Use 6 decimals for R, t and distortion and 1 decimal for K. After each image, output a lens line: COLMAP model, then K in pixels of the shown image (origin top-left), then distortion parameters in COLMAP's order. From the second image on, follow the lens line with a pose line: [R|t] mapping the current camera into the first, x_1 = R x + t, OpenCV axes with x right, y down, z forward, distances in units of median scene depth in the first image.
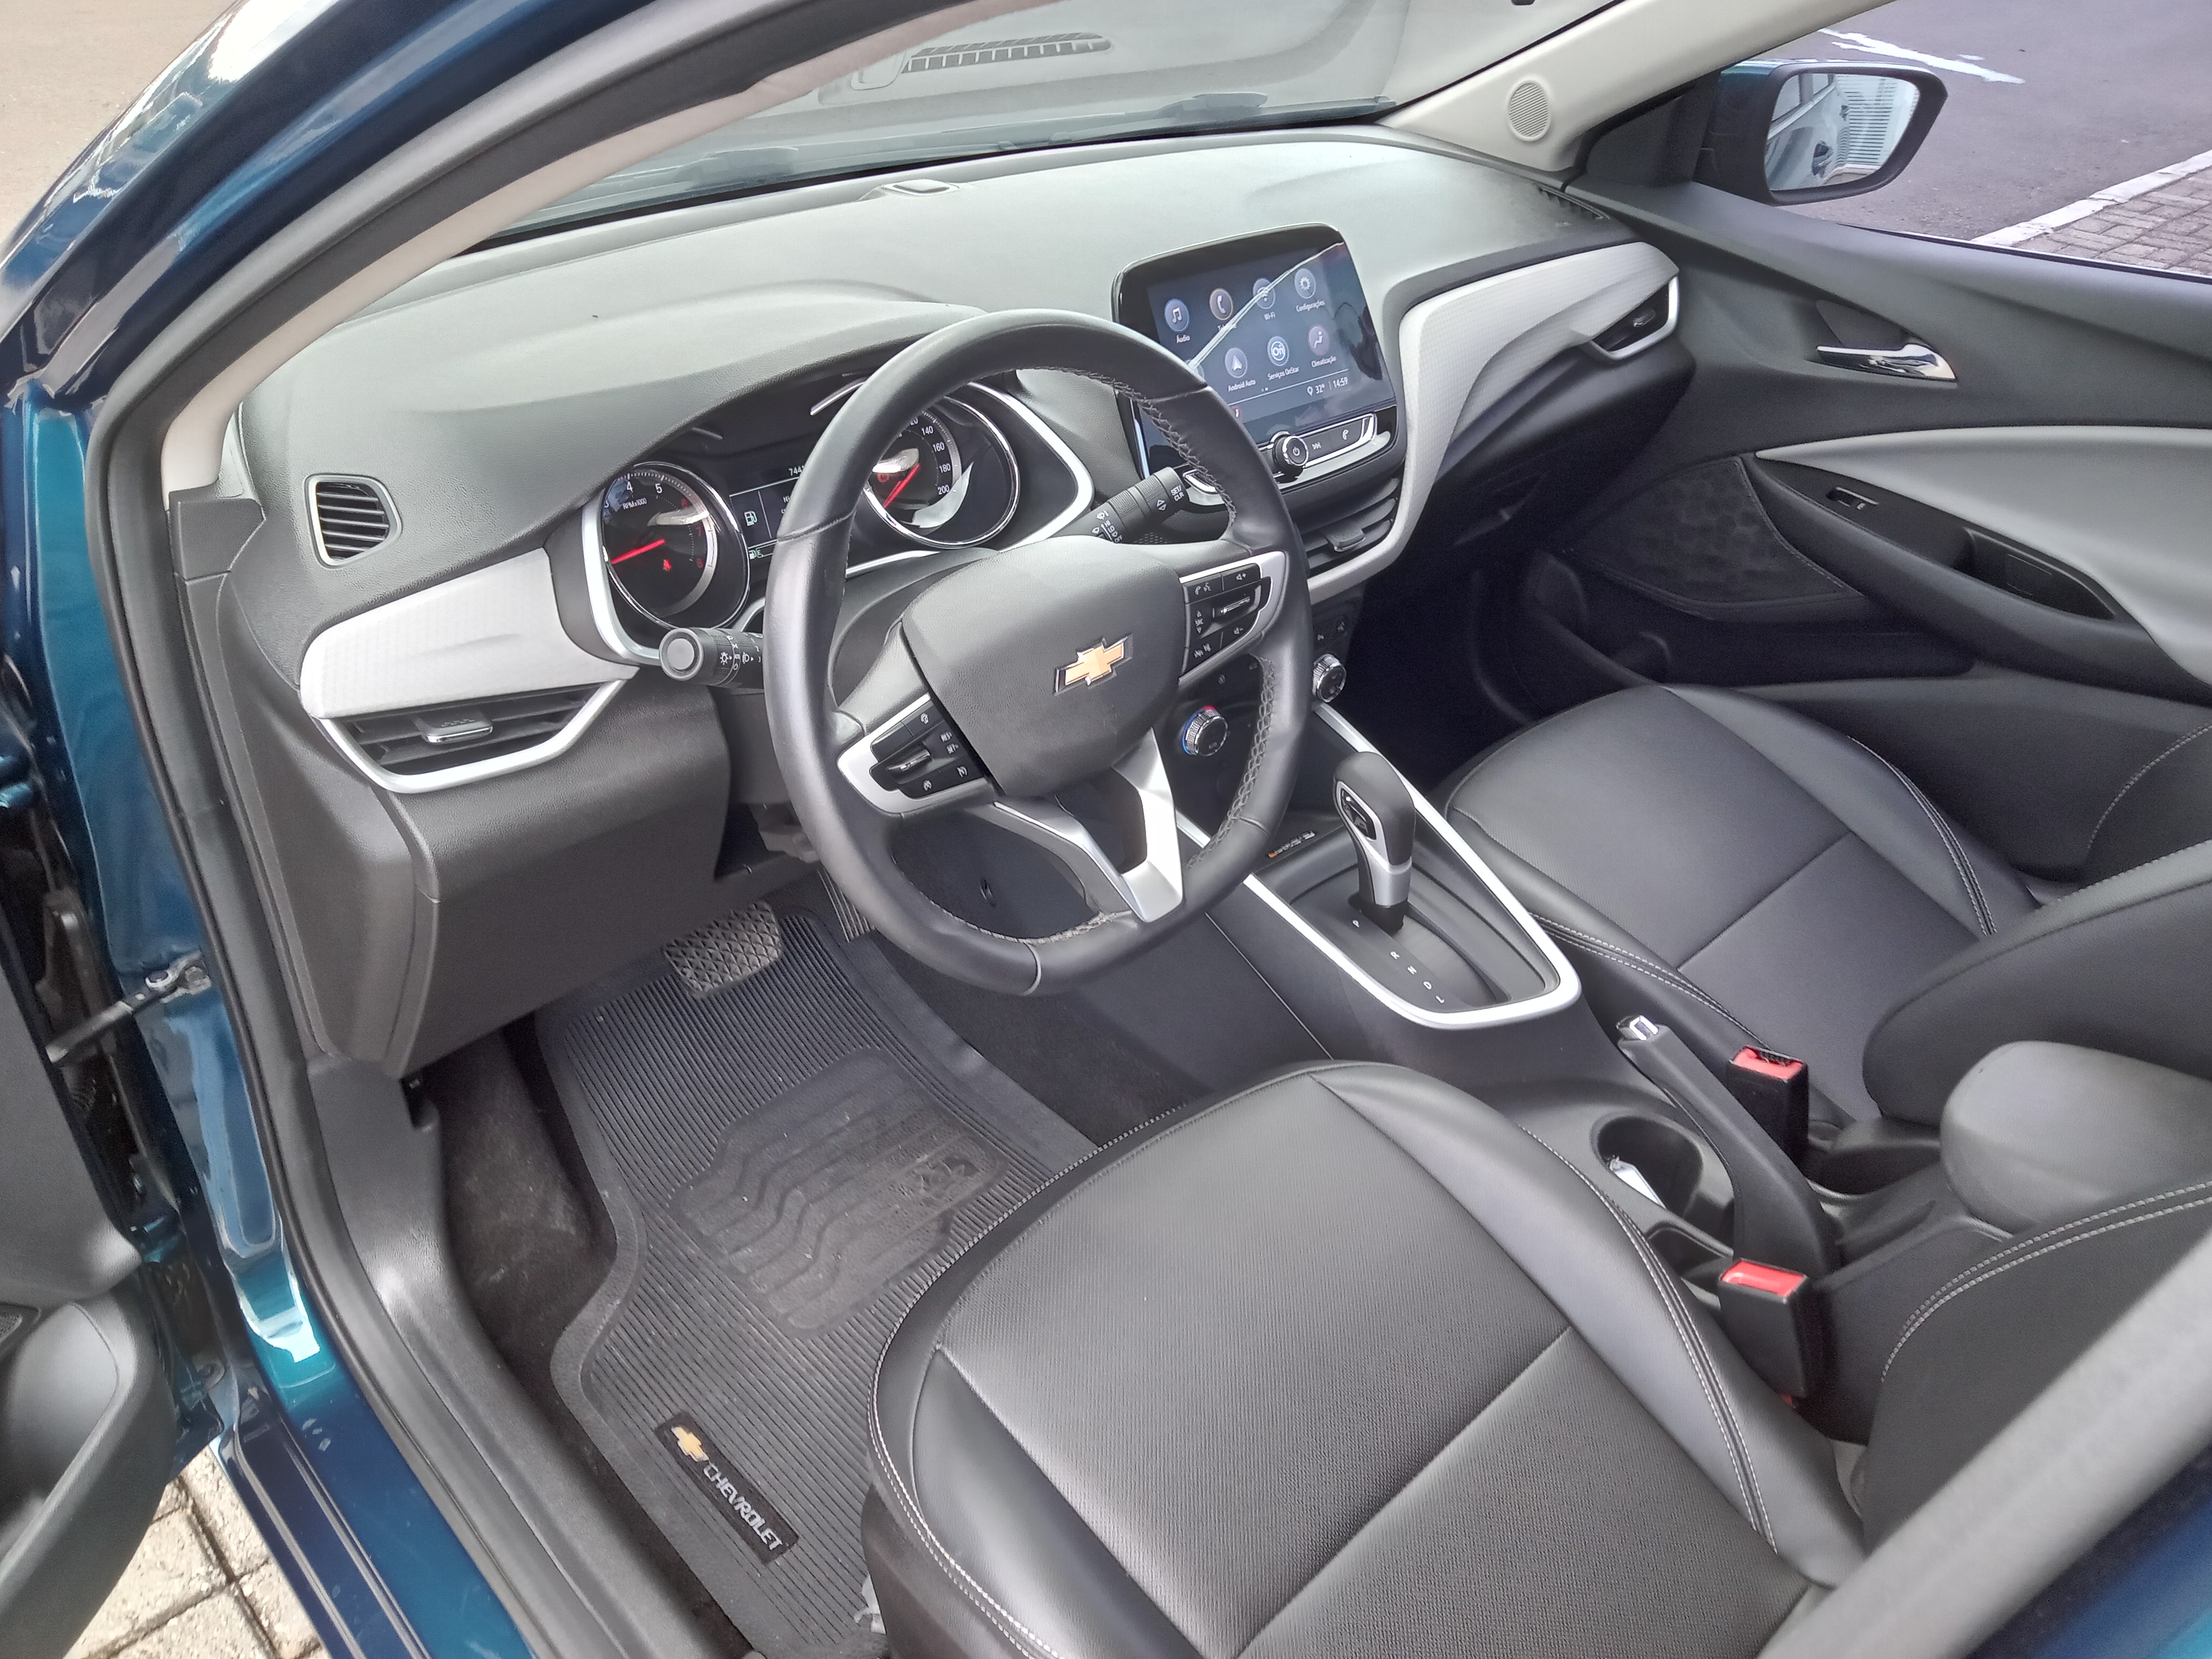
lens RADIAL K [[1653.8, 0, 1104.9], [0, 1653.8, 840.3], [0, 0, 1]] dist [0.012429, -0.023273]
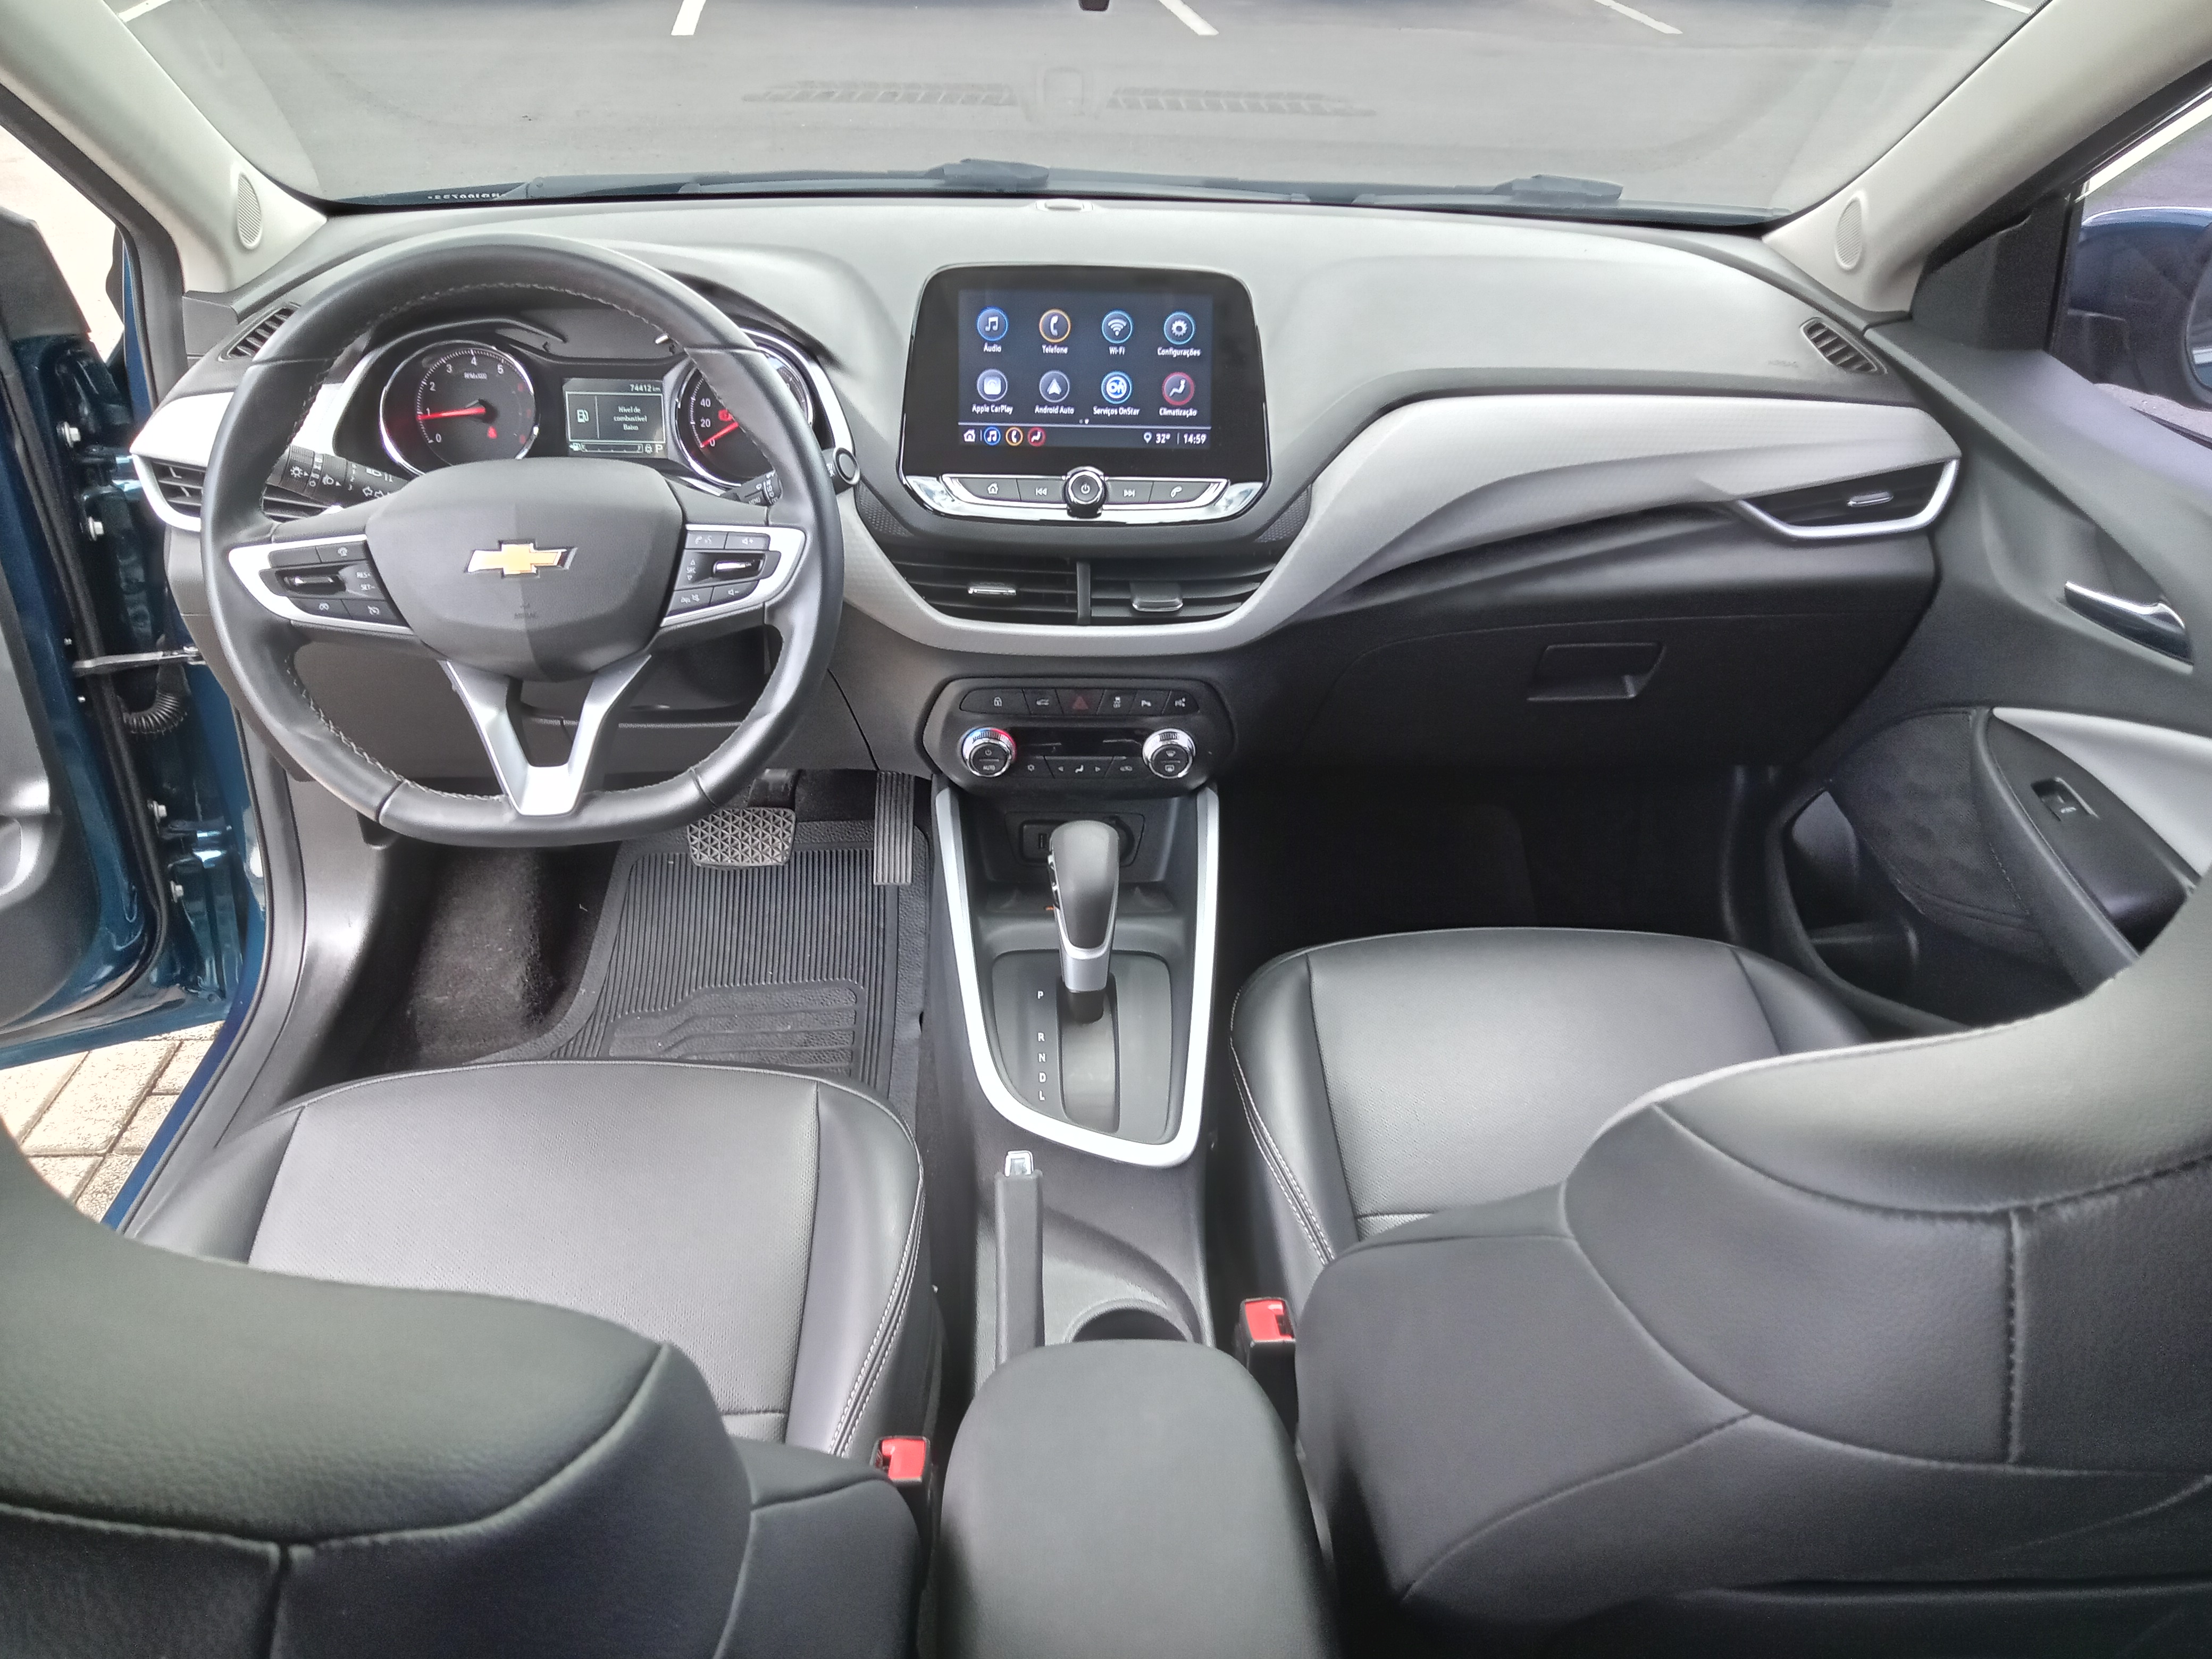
lens RADIAL K [[1653.8, 0, 1101.0], [0, 1653.8, 835.6], [0, 0, 1]] dist [0.012429, -0.023273]
pose [[0.763437, 0.329983, -0.555226, 0.678166], [-0.364652, 0.929737, 0.051165, -0.095317], [0.533098, 0.163402, 0.830124, 0.231113]]
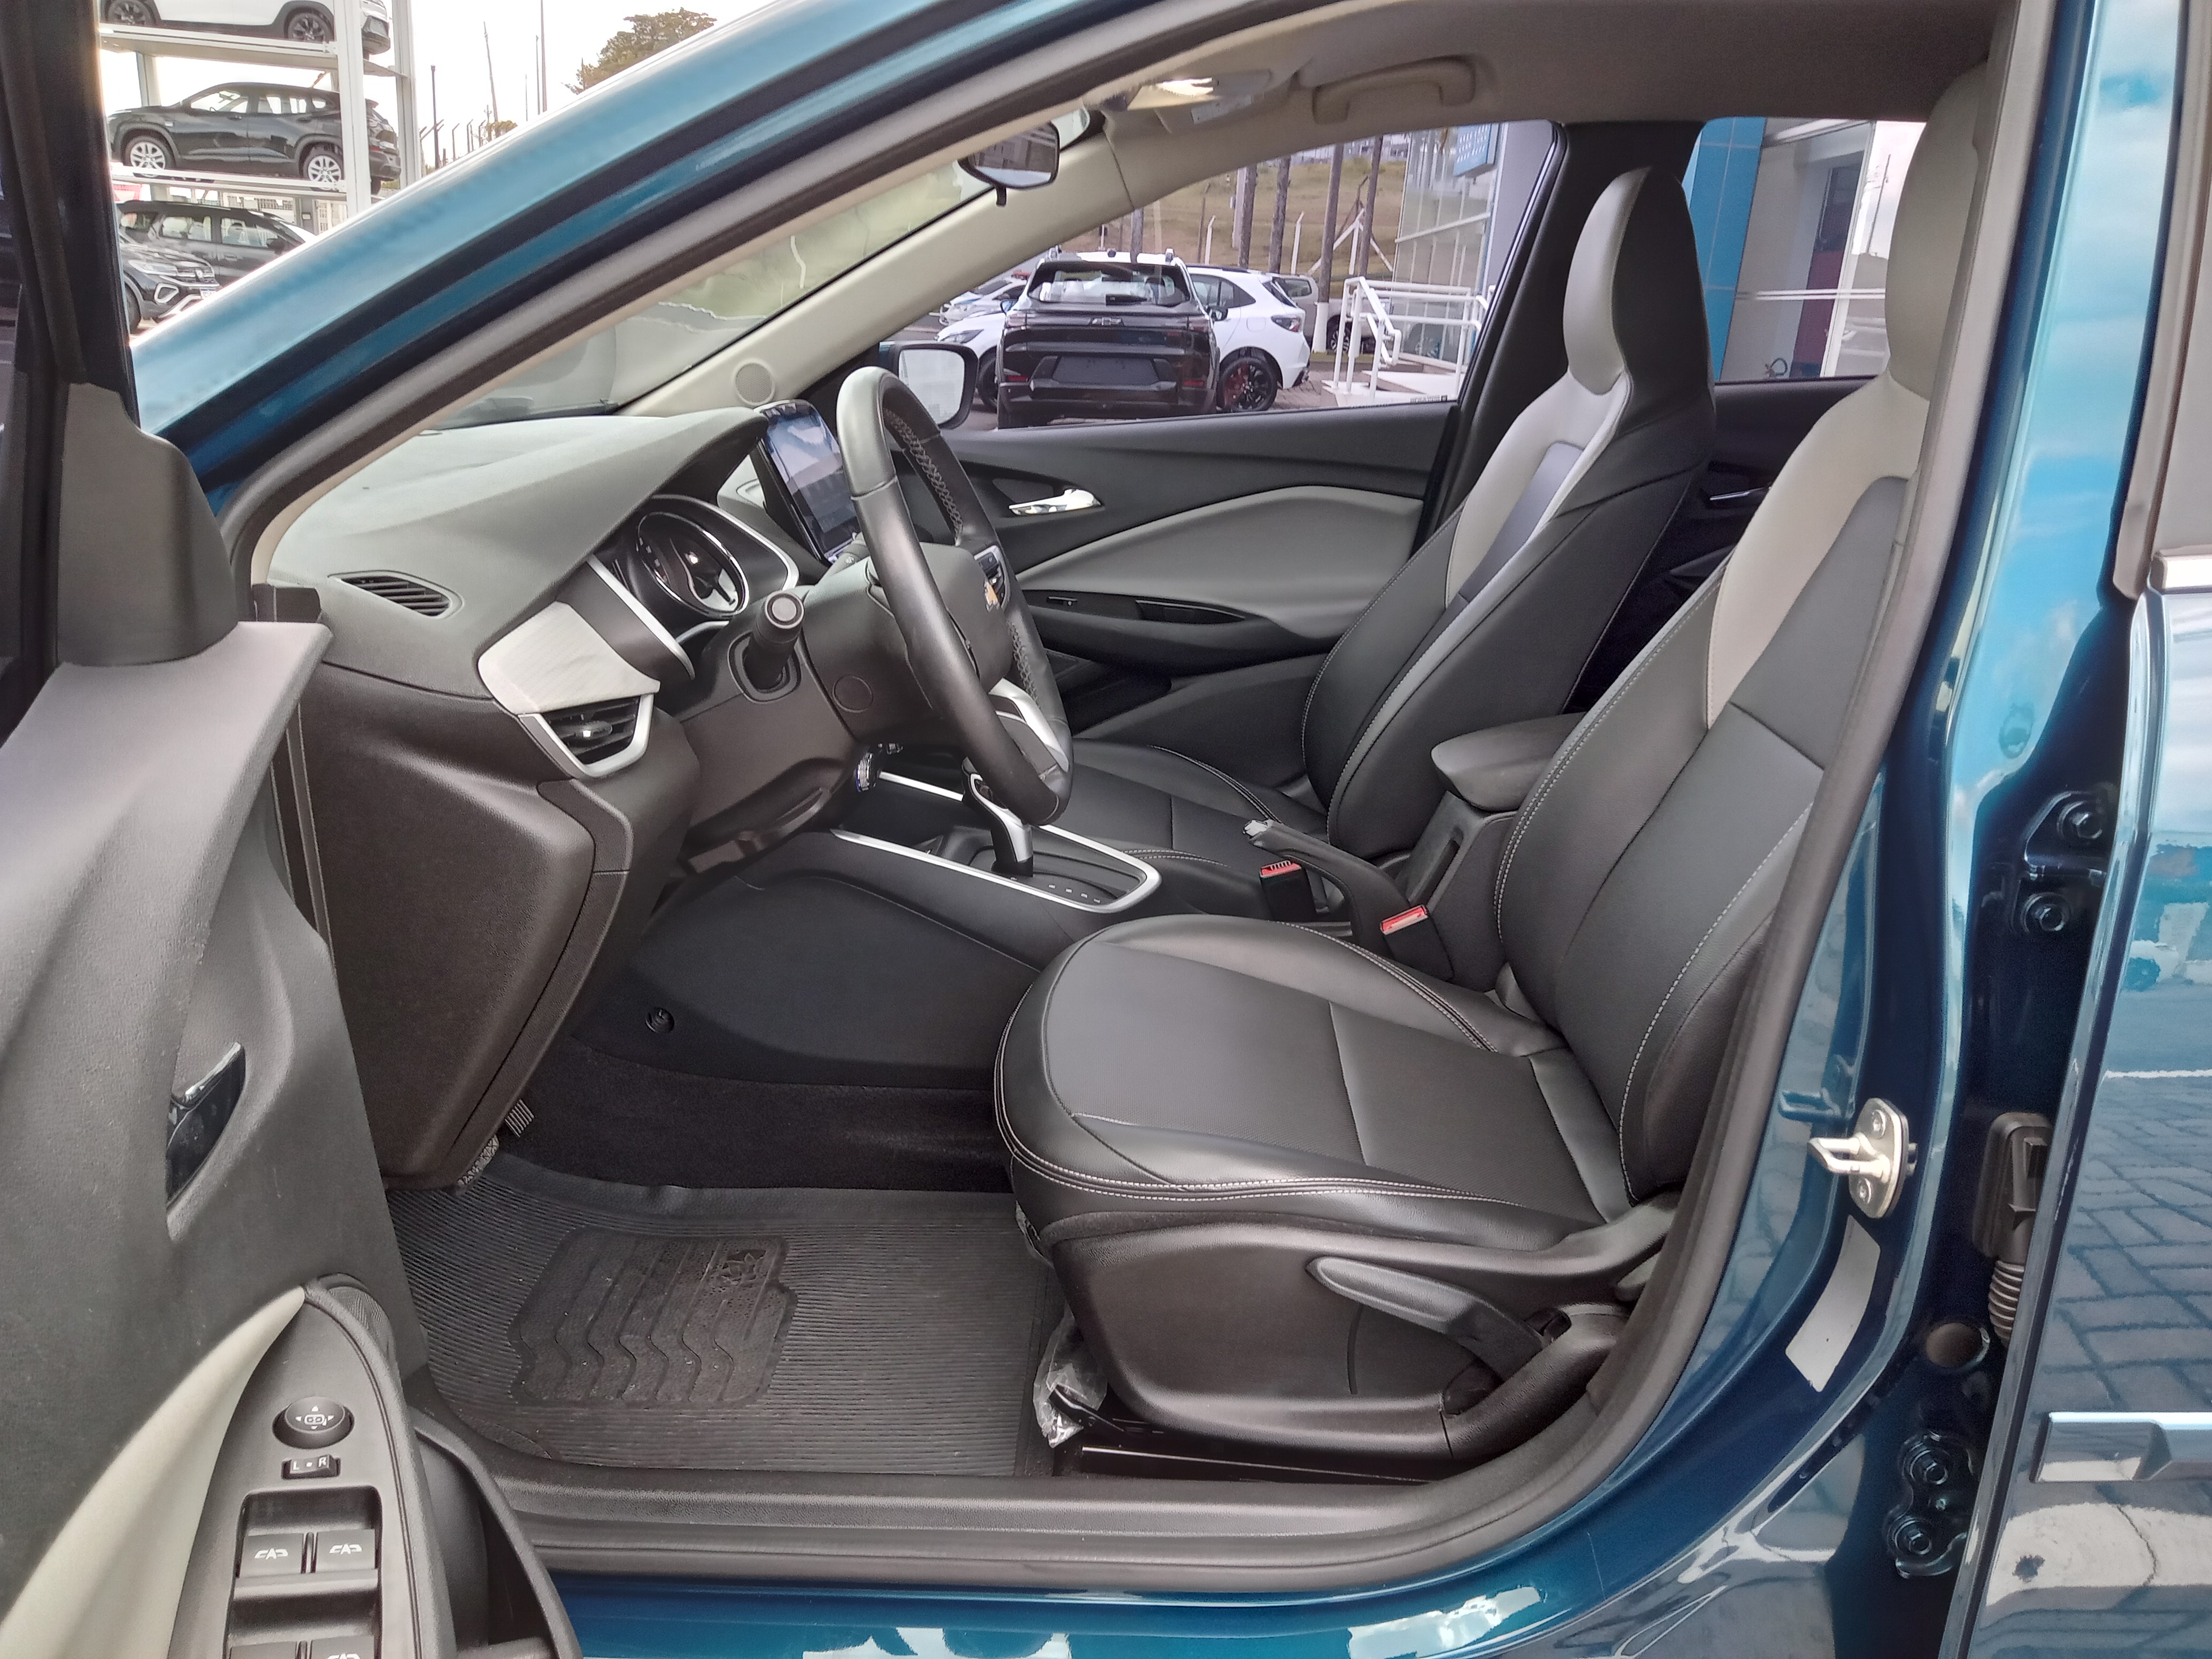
lens RADIAL K [[1653.8, 0, 1108.4], [0, 1653.8, 839.3], [0, 0, 1]] dist [0.012429, -0.023273]
pose [[0.705990, -0.244536, 0.664665, -0.673691], [0.419810, 0.900339, -0.114668, 0.208876], [-0.570384, 0.359988, 0.738289, -0.026178]]
